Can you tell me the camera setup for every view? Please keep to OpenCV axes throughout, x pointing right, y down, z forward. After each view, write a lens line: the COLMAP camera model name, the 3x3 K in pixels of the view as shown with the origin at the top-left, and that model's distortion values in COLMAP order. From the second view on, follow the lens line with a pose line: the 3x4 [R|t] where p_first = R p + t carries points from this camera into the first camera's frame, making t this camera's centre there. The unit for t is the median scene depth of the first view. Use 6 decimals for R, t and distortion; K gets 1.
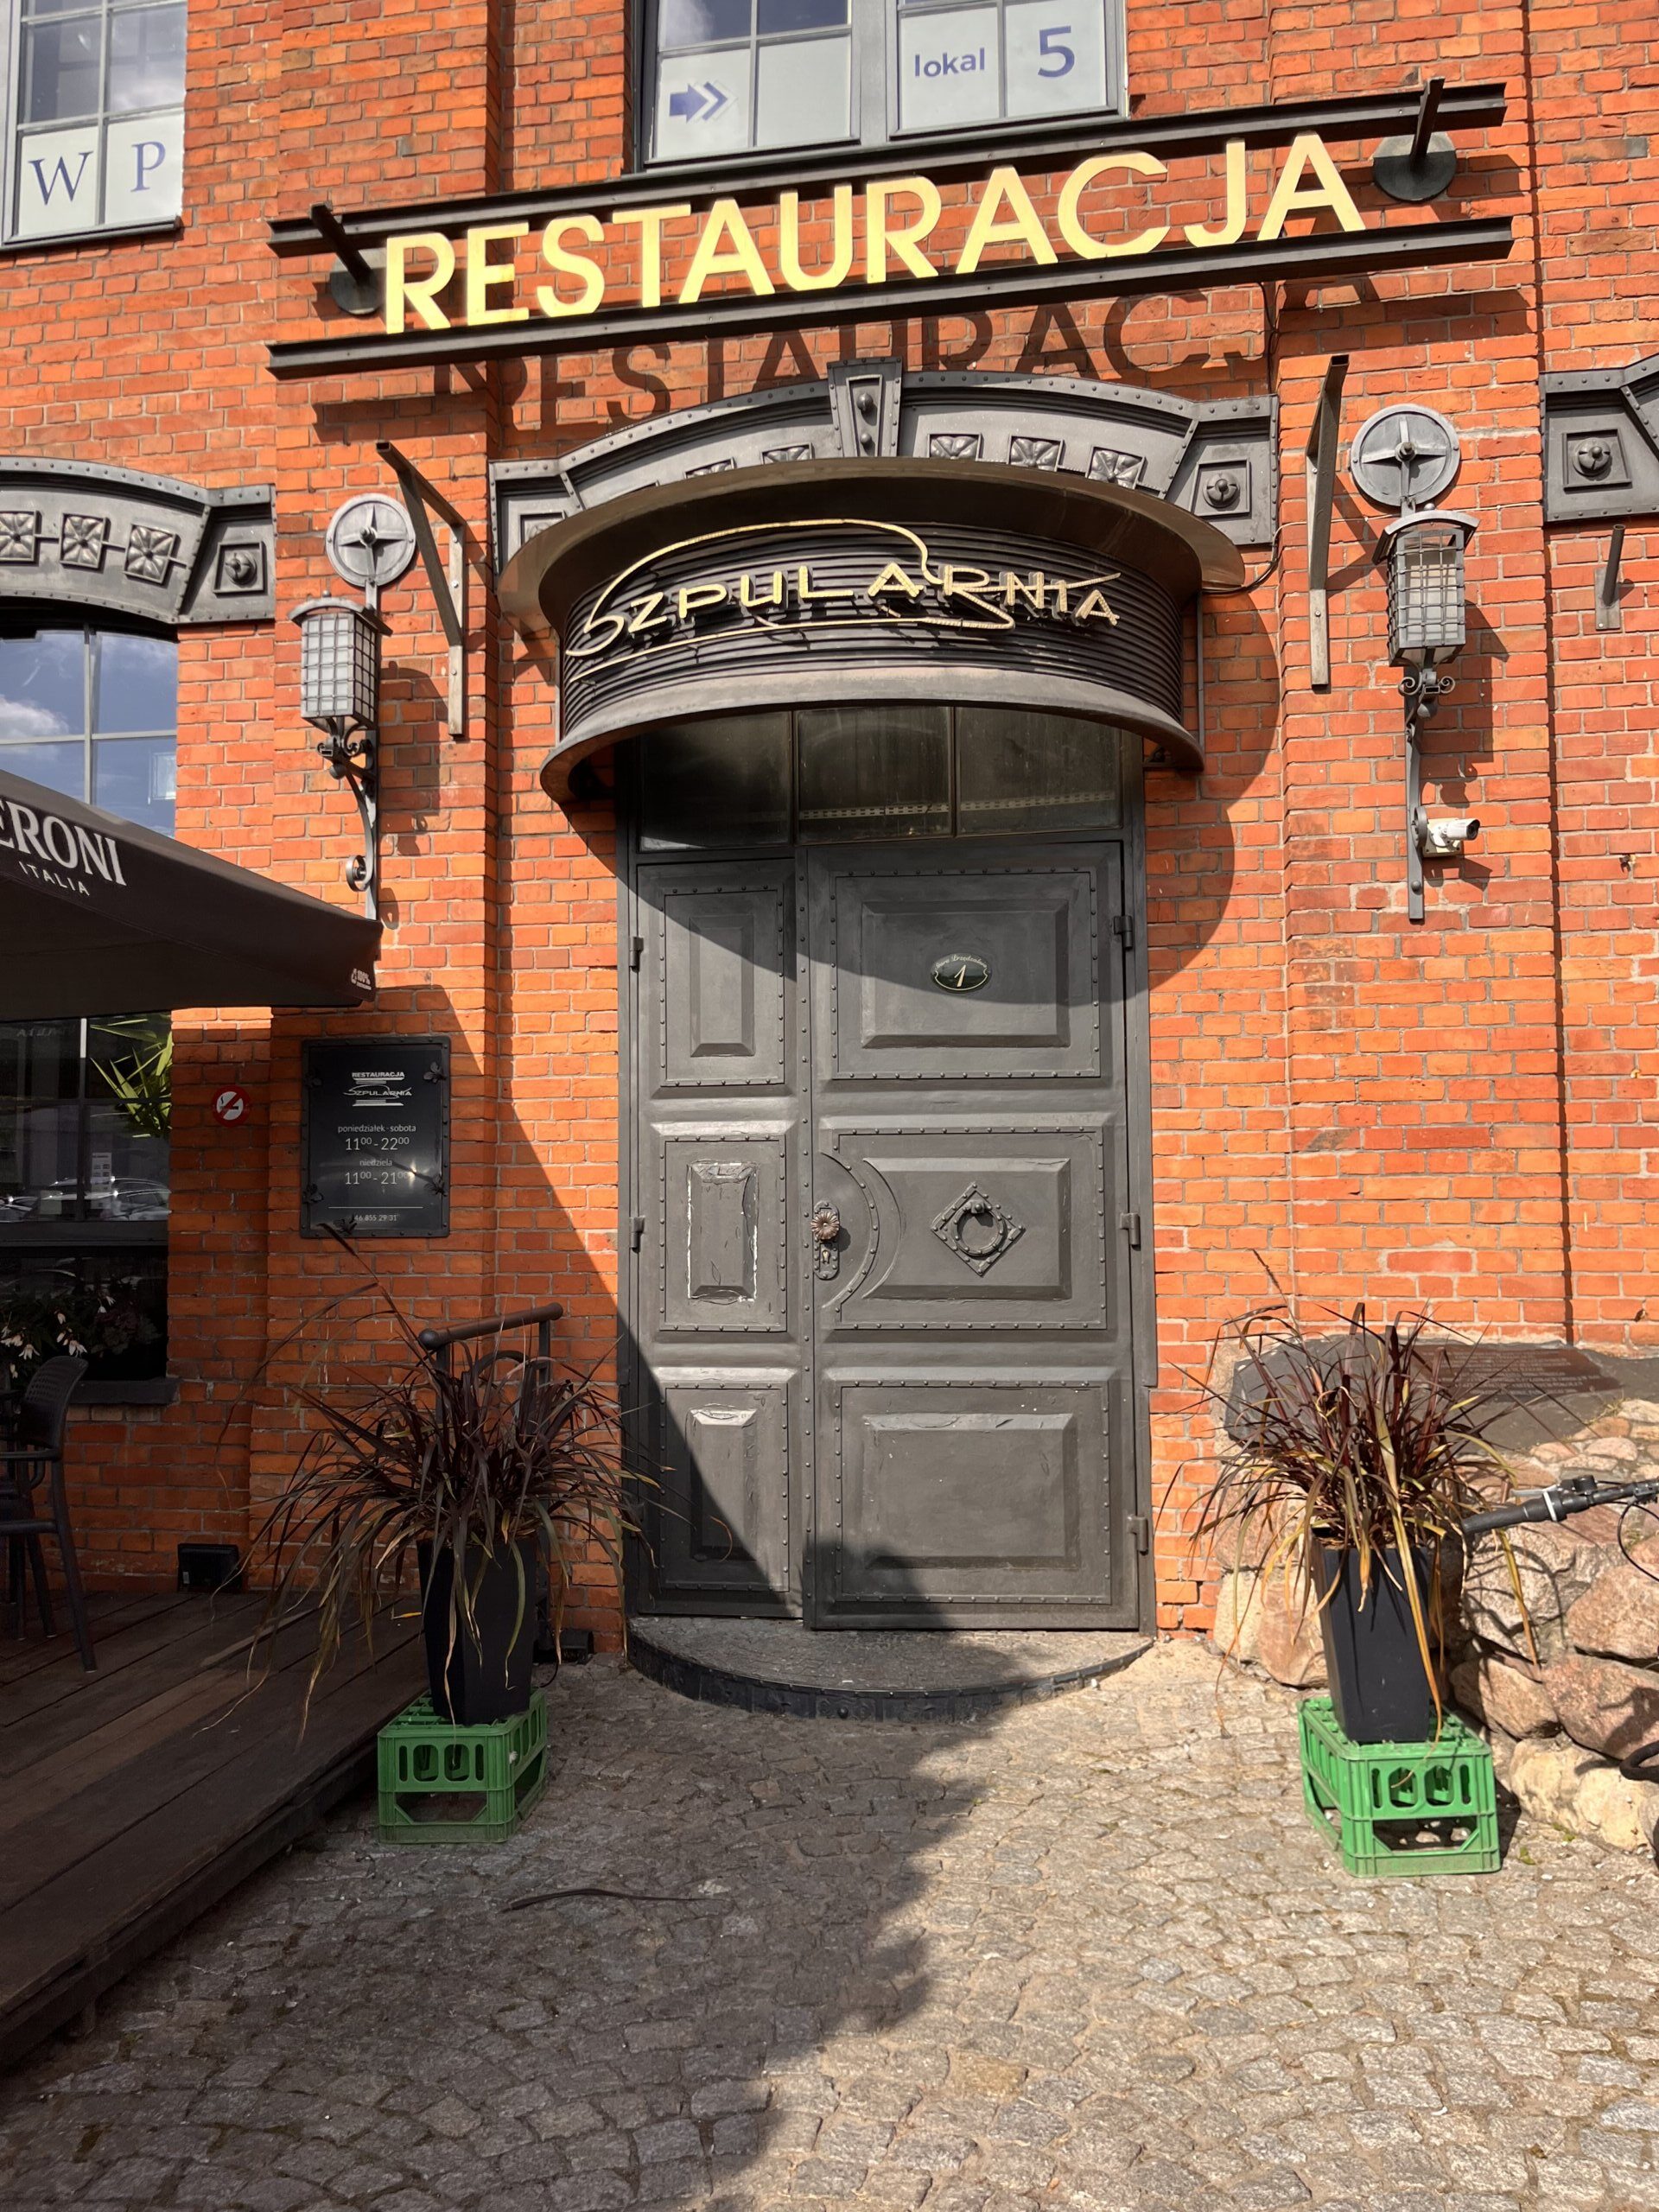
lens RADIAL K [[1754.2, 0, 830.4], [0, 1754.2, 1076.6], [0, 0, 1]] dist [0.059841, -0.101493]
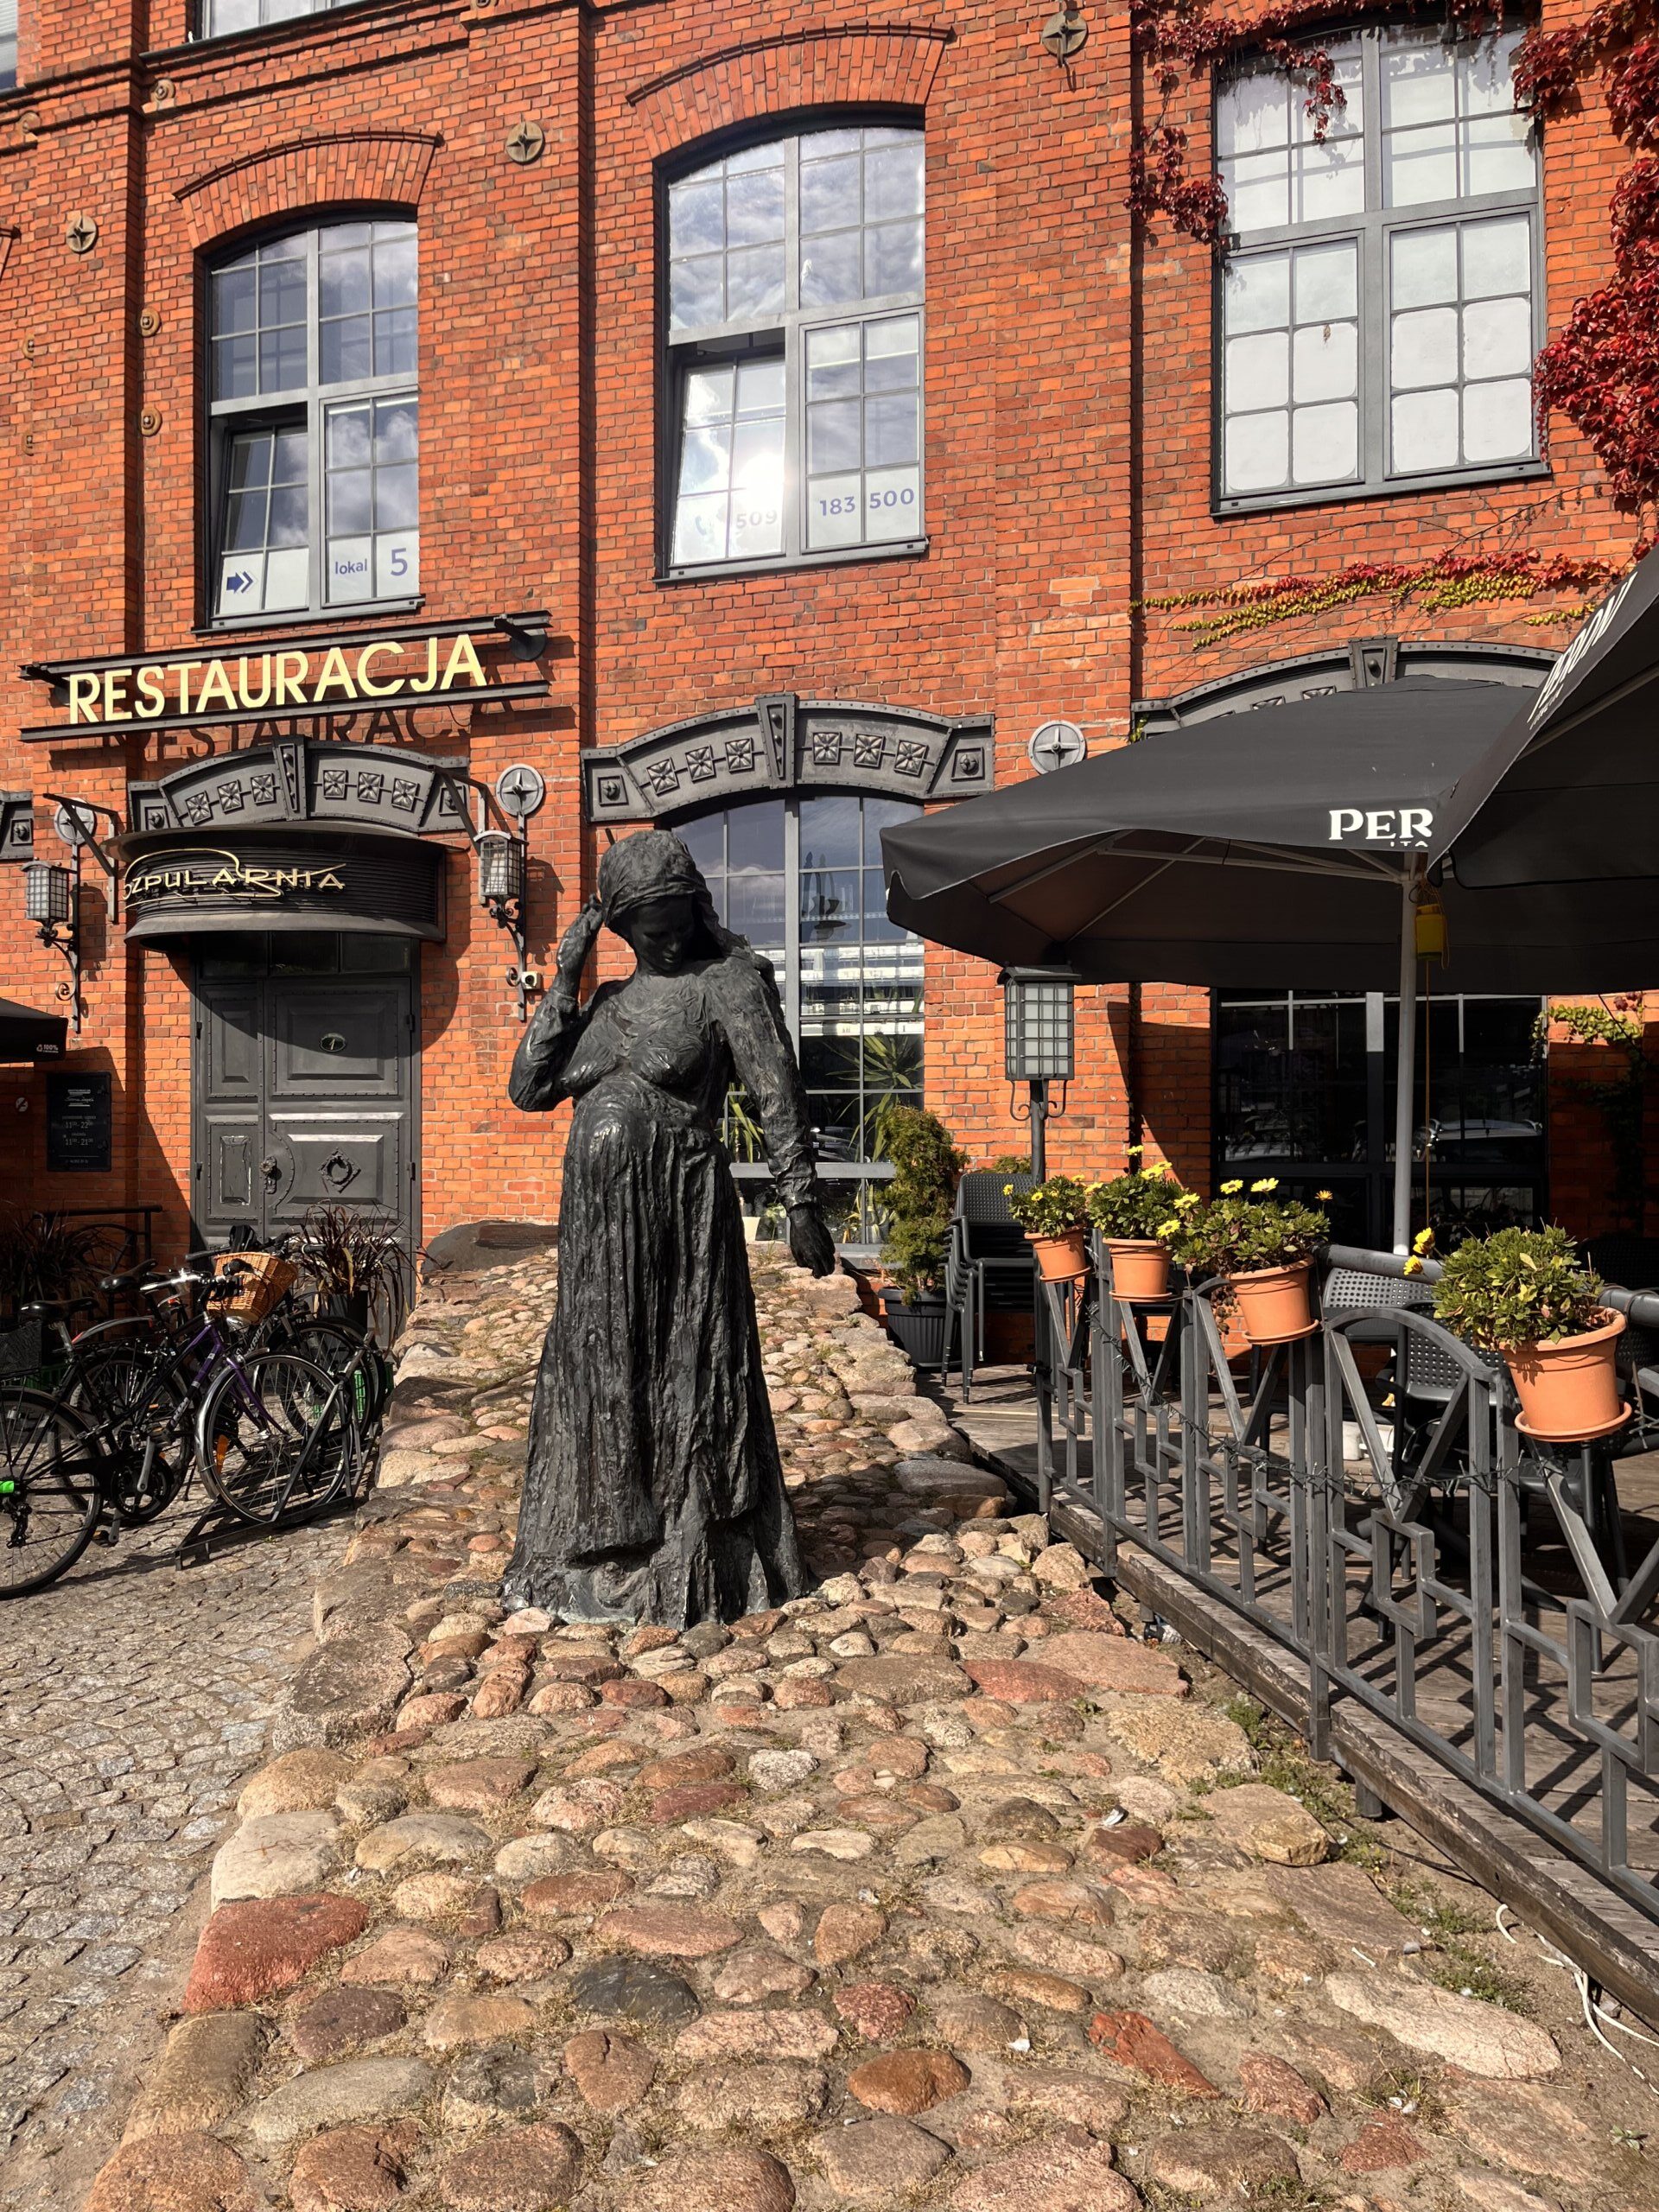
lens RADIAL K [[1711.7, 0, 829.5], [0, 1711.7, 1106.0], [0, 0, 1]] dist [0.060052, -0.082378]
pose [[0.990864, 0.002742, -0.134834, 0.886835], [0.003506, 0.998932, 0.046074, -0.074271], [0.134816, -0.046126, 0.989796, -0.864604]]
